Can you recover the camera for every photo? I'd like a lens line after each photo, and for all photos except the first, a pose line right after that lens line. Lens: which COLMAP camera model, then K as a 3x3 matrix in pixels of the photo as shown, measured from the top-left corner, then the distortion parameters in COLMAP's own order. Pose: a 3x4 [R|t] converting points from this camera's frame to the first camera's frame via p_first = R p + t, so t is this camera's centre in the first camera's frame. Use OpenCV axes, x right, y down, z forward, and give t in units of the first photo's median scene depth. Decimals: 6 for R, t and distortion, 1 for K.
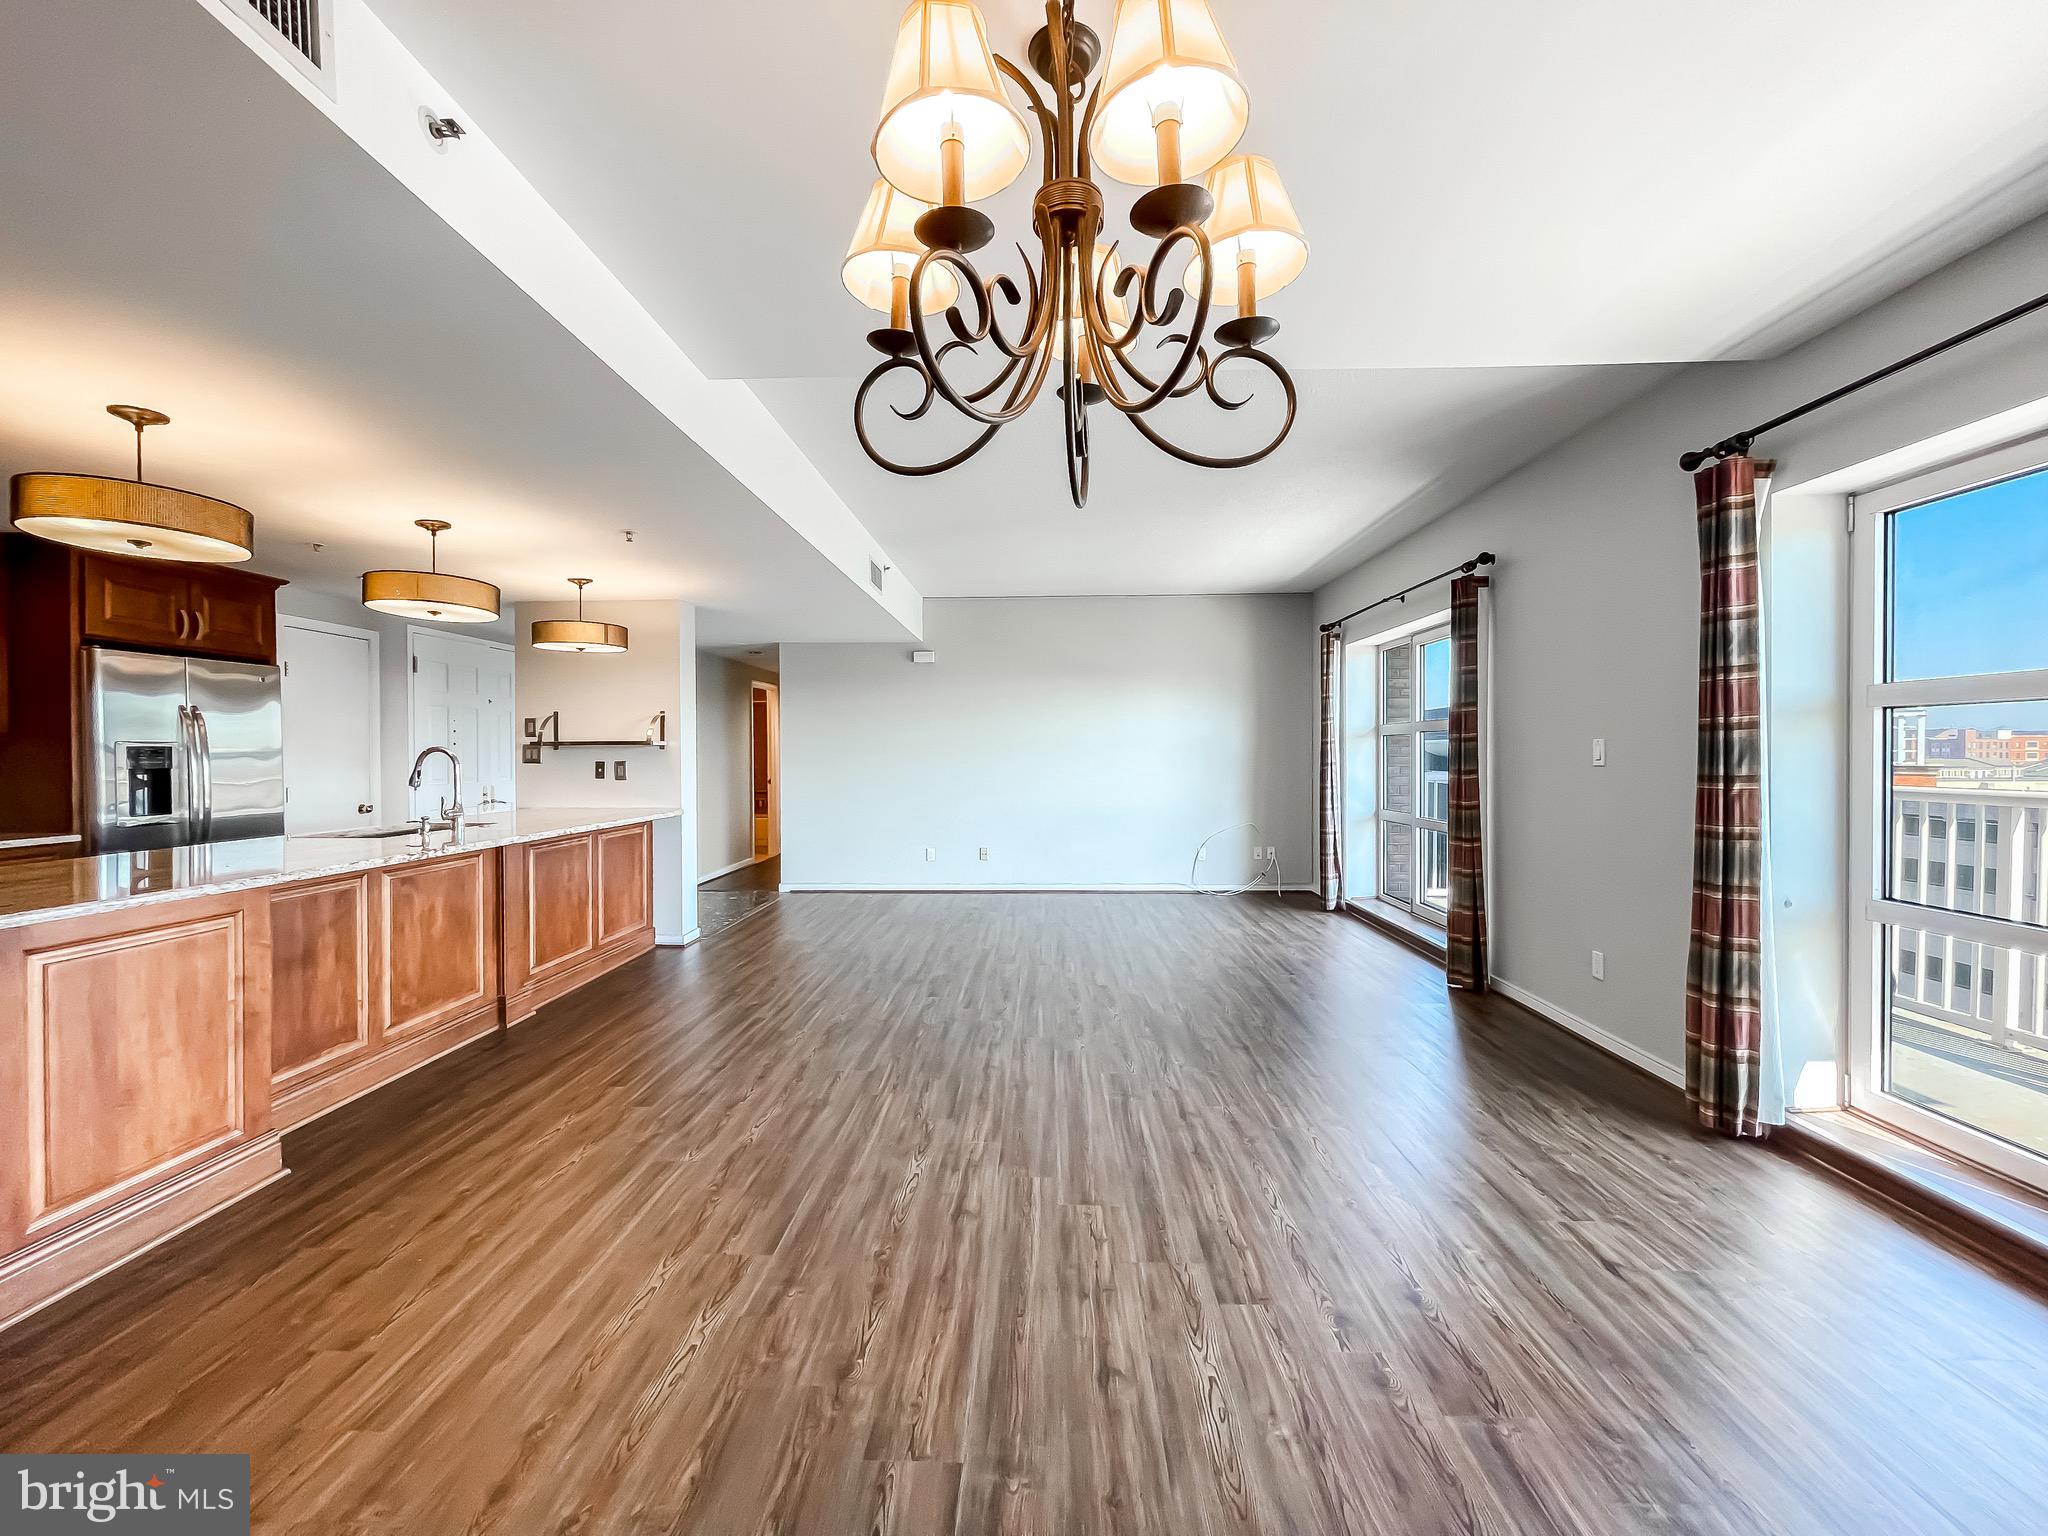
lens RADIAL K [[827.3, 0, 1021.9], [0, 827.3, 760.5], [0, 0, 1]] dist [0.001162, -0.000946]
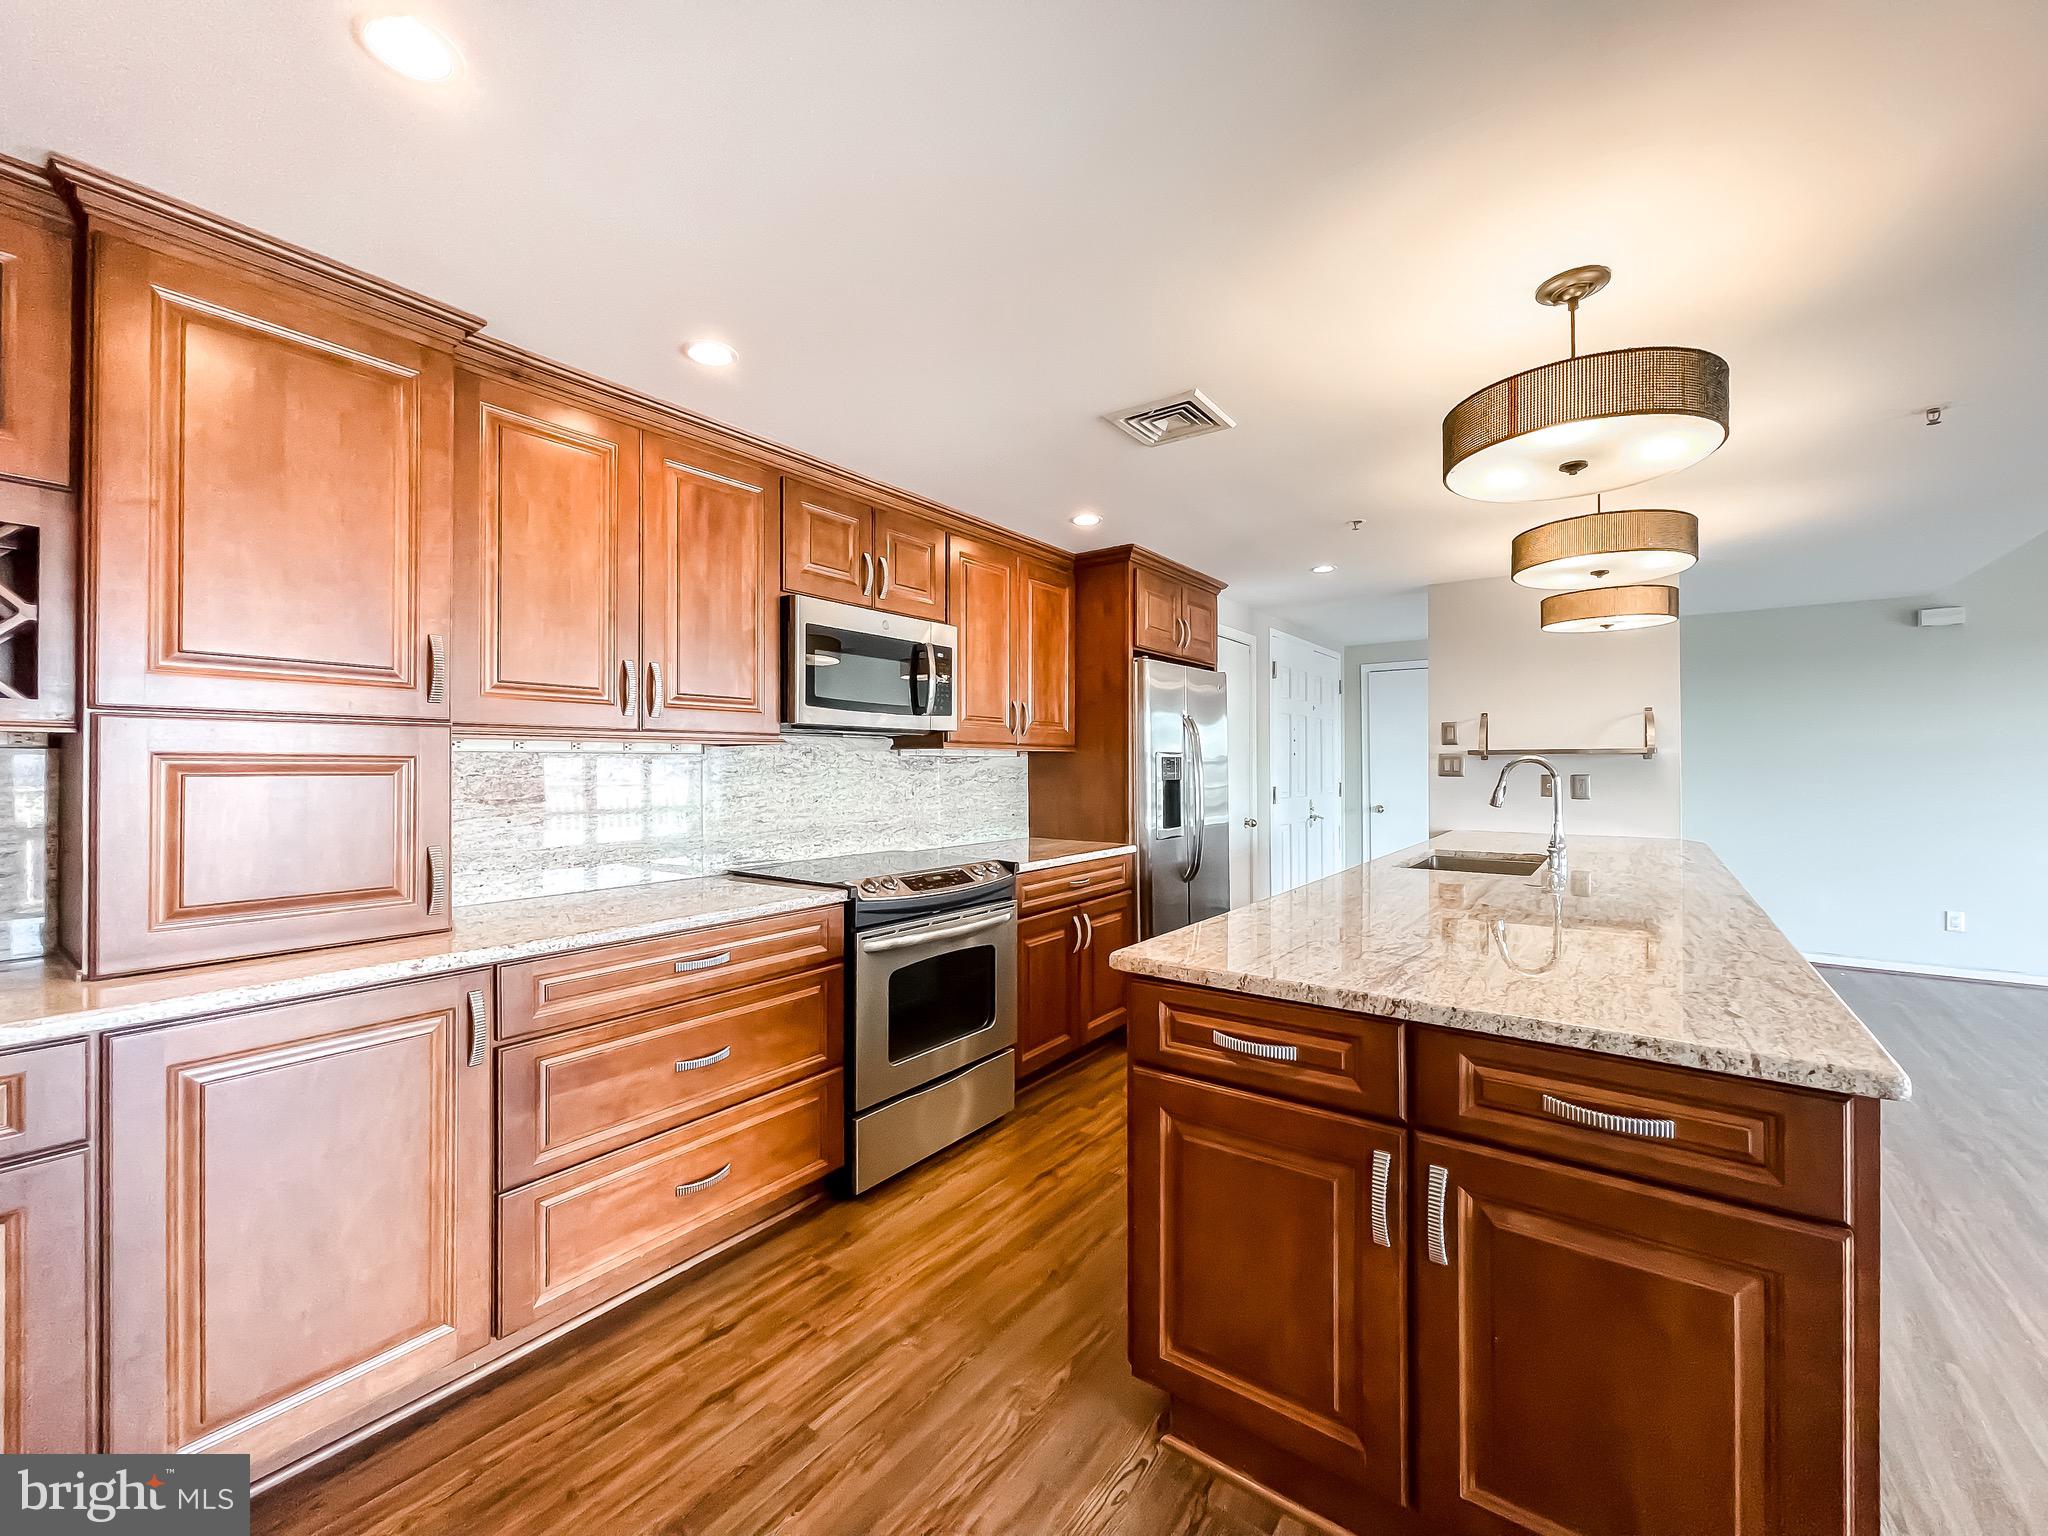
lens RADIAL K [[827.3, 0, 1019.1], [0, 827.3, 762.4], [0, 0, 1]] dist [0.001162, -0.000946]
pose [[0.818016, -0.000442, -0.575196, -0.650048], [-0.005881, 0.999941, -0.009131, -0.000779], [0.575166, 0.010852, 0.817965, 0.093193]]
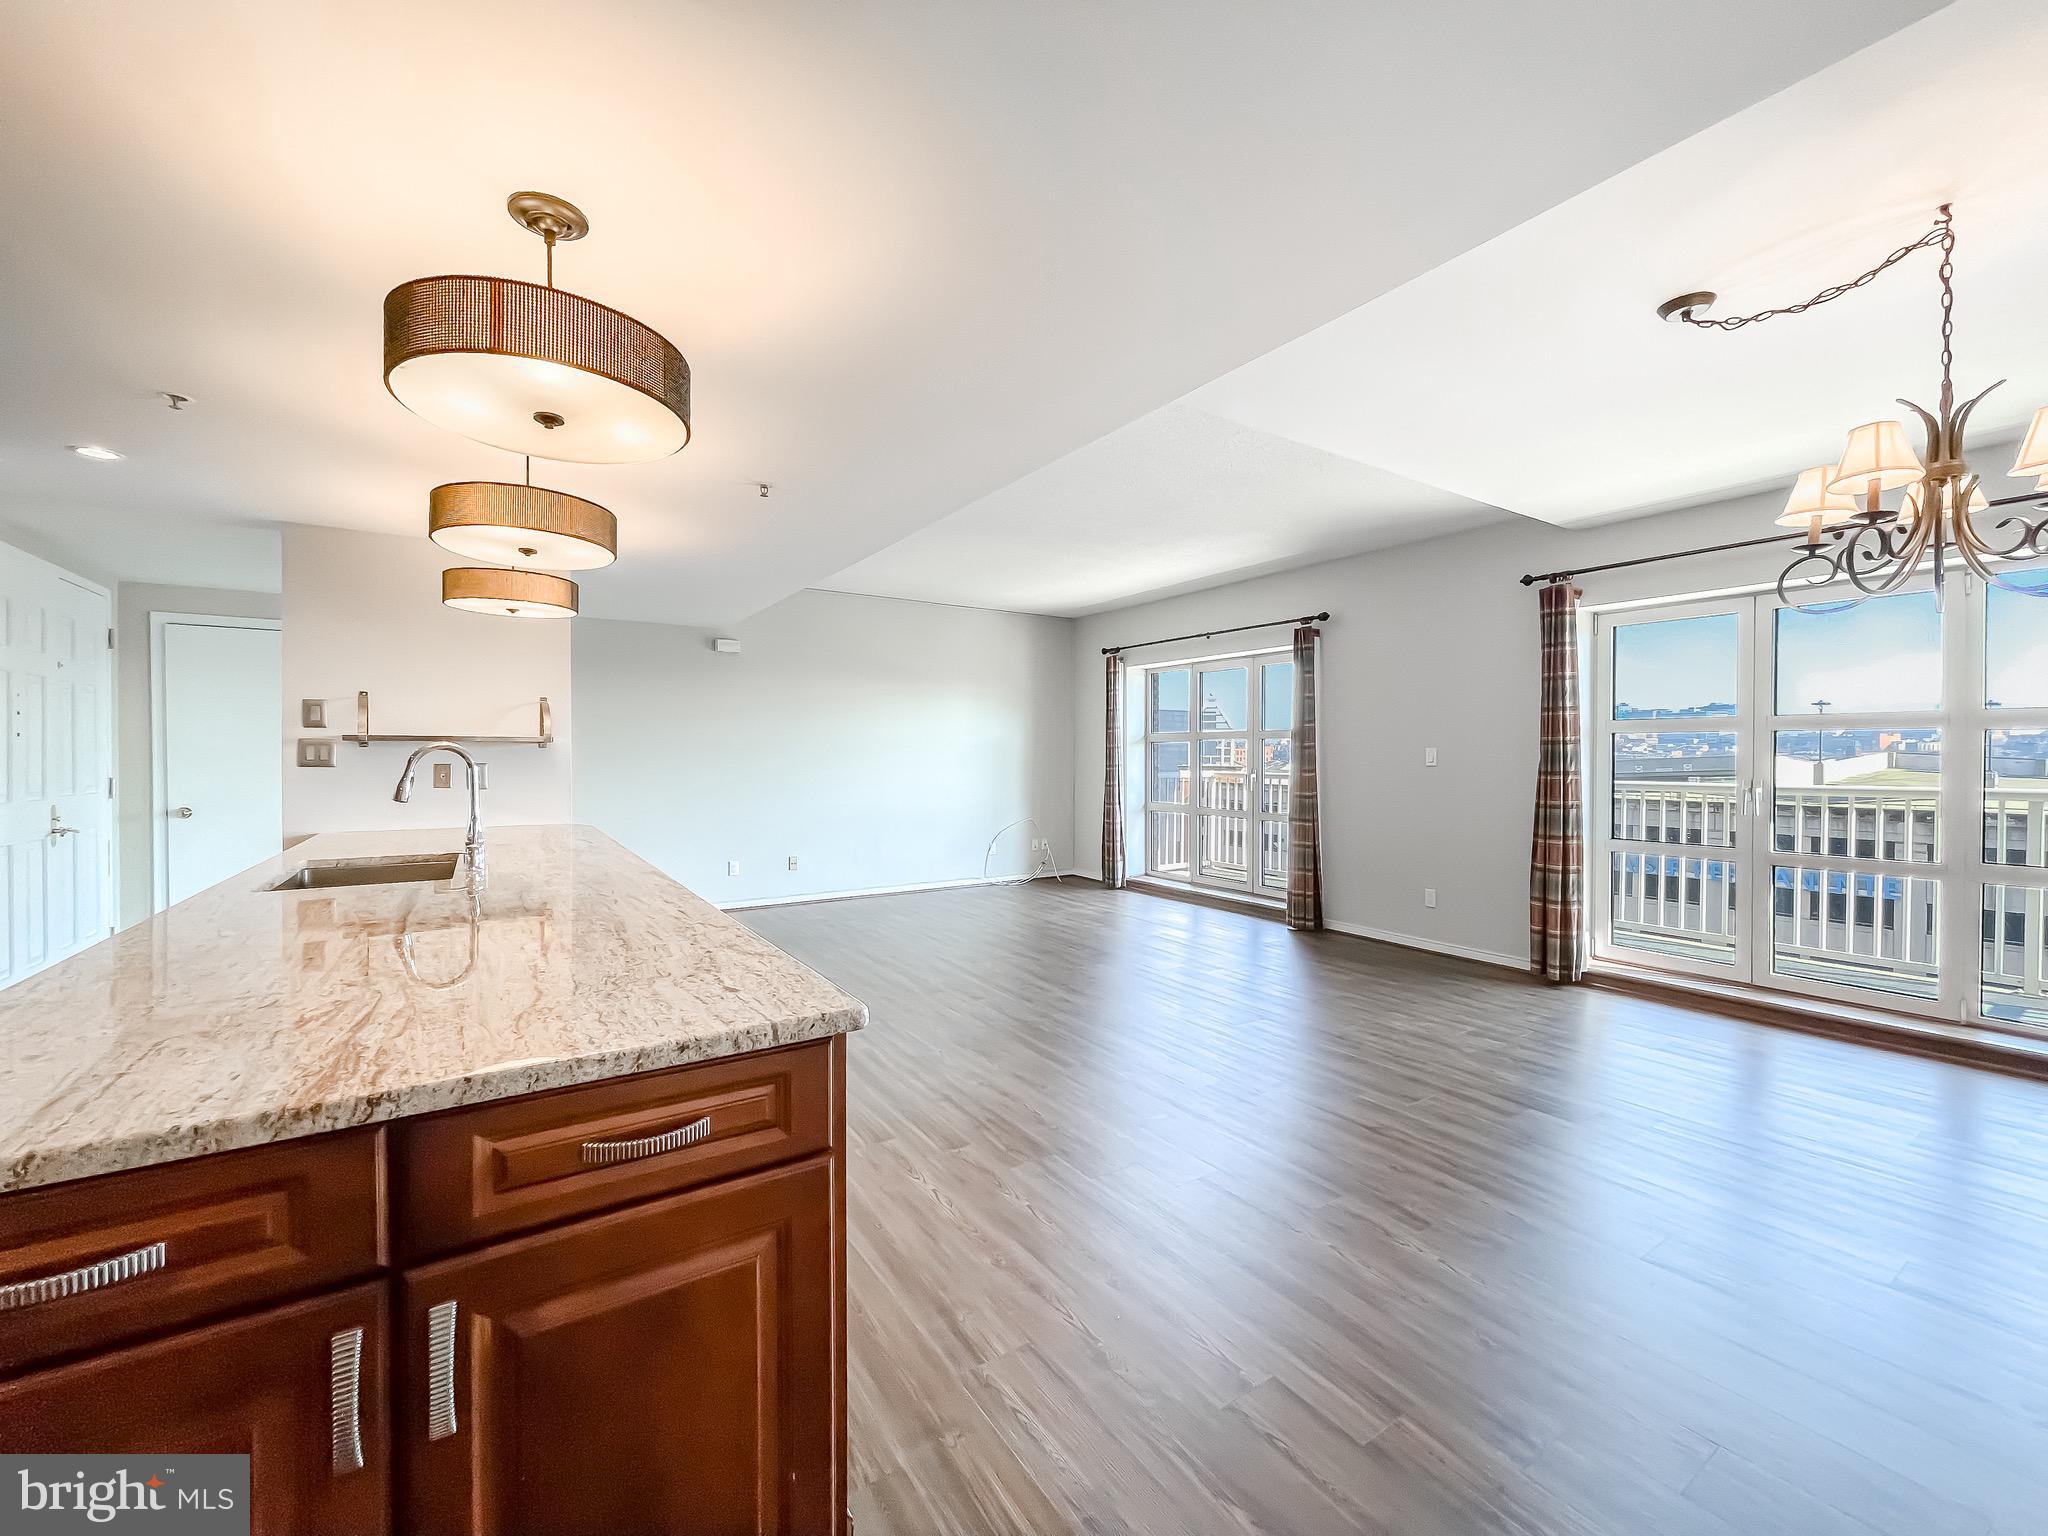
lens RADIAL K [[827.3, 0, 1027.9], [0, 827.3, 760.3], [0, 0, 1]] dist [0.001162, -0.000946]
pose [[0.817623, 0.001078, 0.575753, -0.703430], [0.000410, 0.999997, -0.002455, -0.000277], [-0.575754, 0.002243, 0.817620, 0.168521]]
